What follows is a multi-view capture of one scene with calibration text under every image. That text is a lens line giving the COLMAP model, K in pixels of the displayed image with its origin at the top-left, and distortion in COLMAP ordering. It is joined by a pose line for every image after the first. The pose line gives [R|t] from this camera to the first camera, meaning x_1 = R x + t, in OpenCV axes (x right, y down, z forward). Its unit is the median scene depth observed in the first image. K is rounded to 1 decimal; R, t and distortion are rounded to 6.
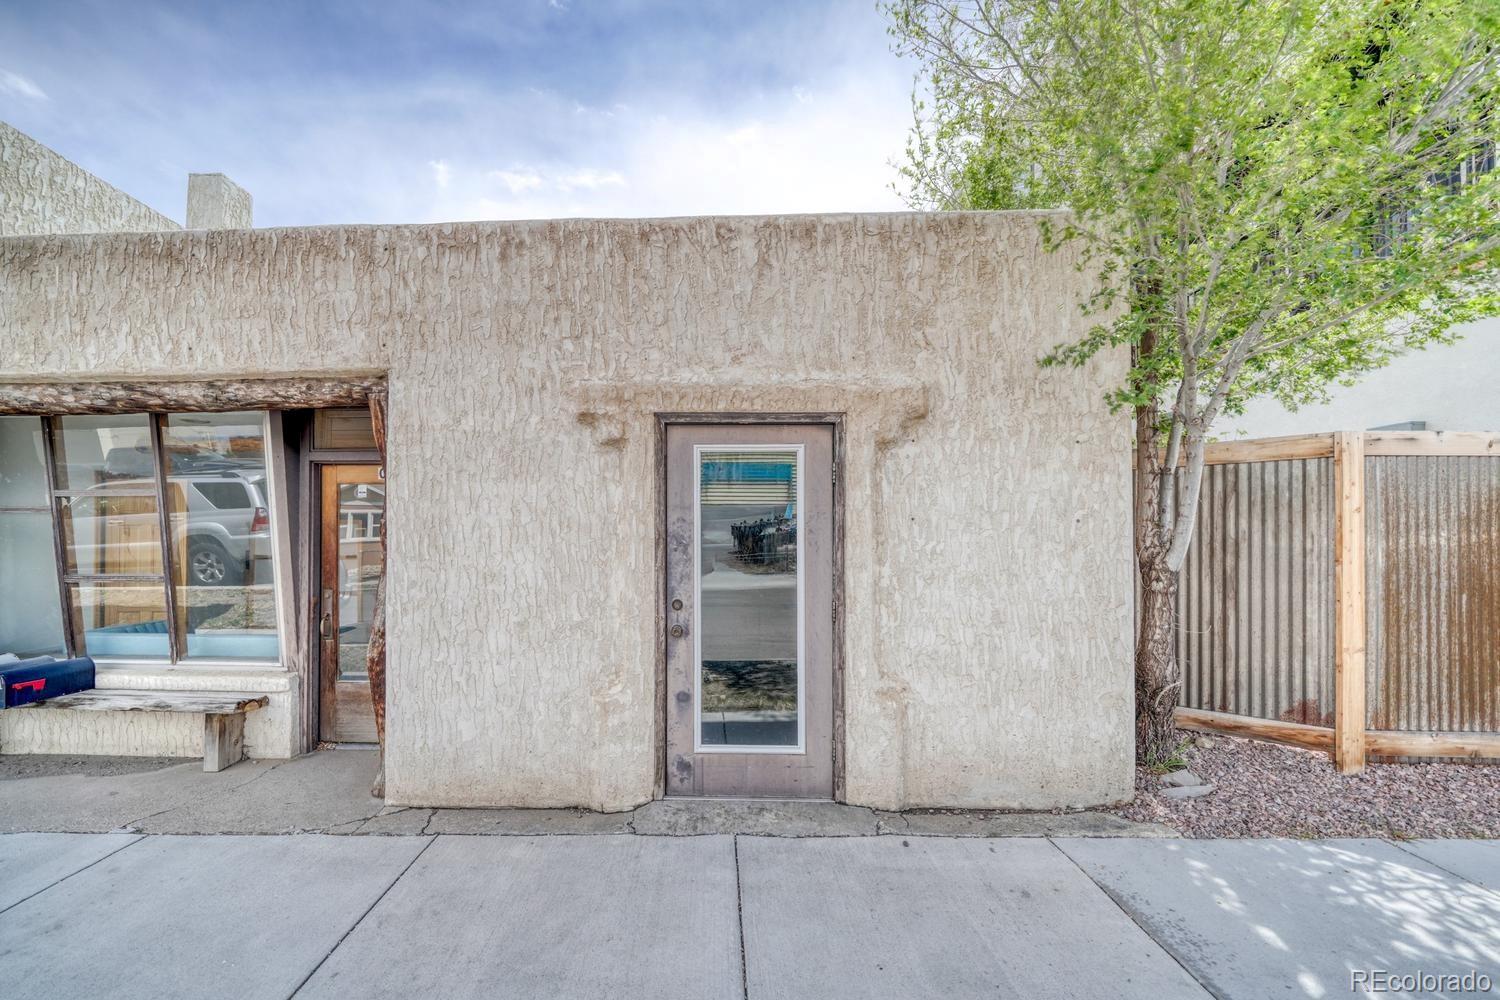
lens RADIAL K [[540.1, 0, 663.8], [0, 540.1, 532.2], [0, 0, 1]] dist [-0.007926, -0.000083]
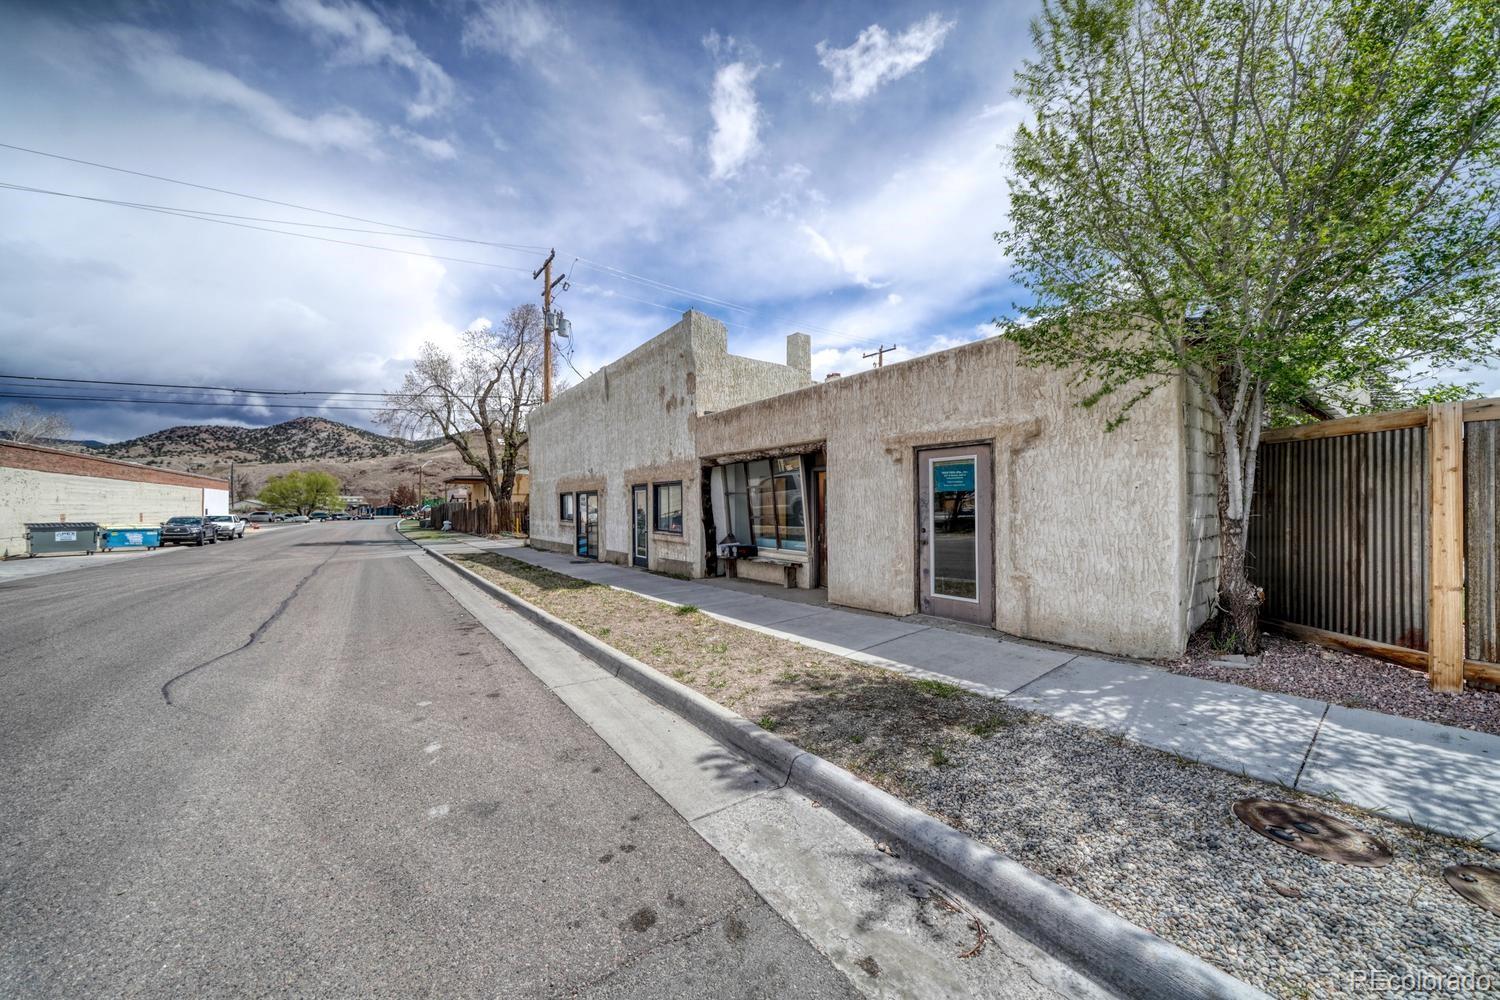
lens RADIAL K [[540.1, 0, 751.7], [0, 540.1, 505.7], [0, 0, 1]] dist [-0.007926, -0.000083]
pose [[0.643560, -0.005362, -0.765377, 1.282693], [0.020892, 0.999726, 0.010563, -0.007089], [0.765110, -0.022788, 0.643496, -0.995852]]
